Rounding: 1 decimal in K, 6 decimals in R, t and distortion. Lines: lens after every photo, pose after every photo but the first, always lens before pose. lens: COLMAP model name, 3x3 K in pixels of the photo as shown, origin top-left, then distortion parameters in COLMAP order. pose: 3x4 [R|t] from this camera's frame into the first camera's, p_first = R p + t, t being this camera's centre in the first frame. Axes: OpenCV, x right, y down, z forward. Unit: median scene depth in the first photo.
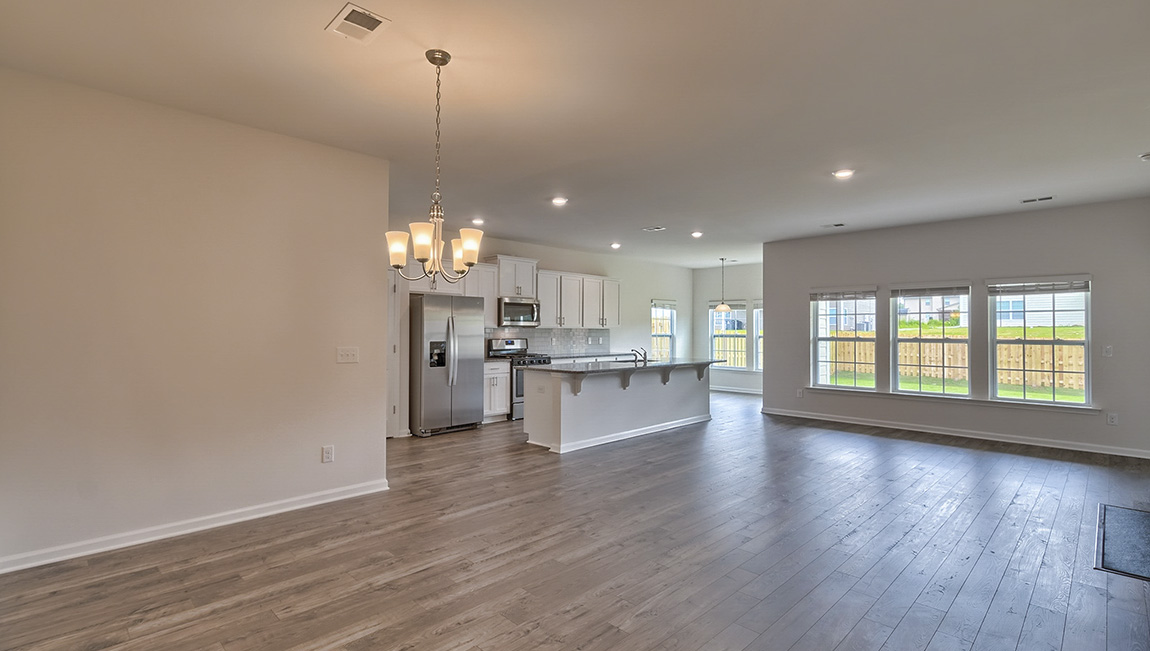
lens RADIAL K [[508.6, 0, 575.0], [0, 508.6, 325.5], [0, 0, 1]] dist [0.002443, 0.000201]
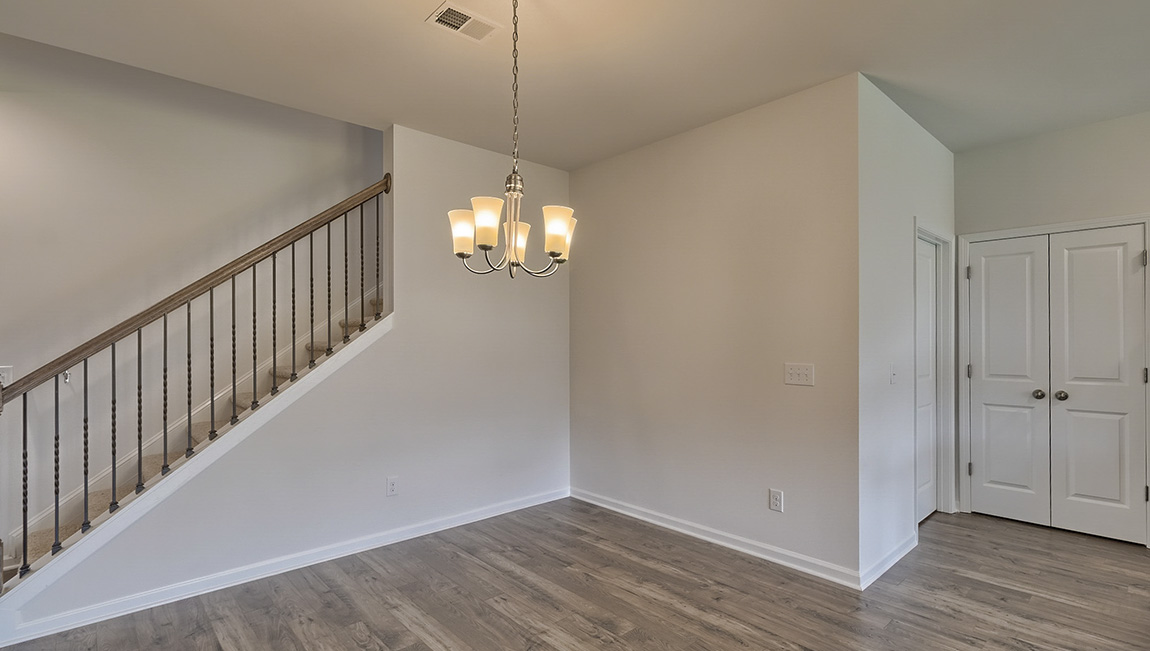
lens RADIAL K [[533.1, 0, 568.6], [0, 533.1, 341.2], [0, 0, 1]] dist [-0.001177, -0.000183]
pose [[-0.037680, -0.002829, -0.999286, 0.401610], [0.012958, 0.999911, -0.003319, 0.012147], [0.999206, -0.013074, -0.037640, 0.861189]]
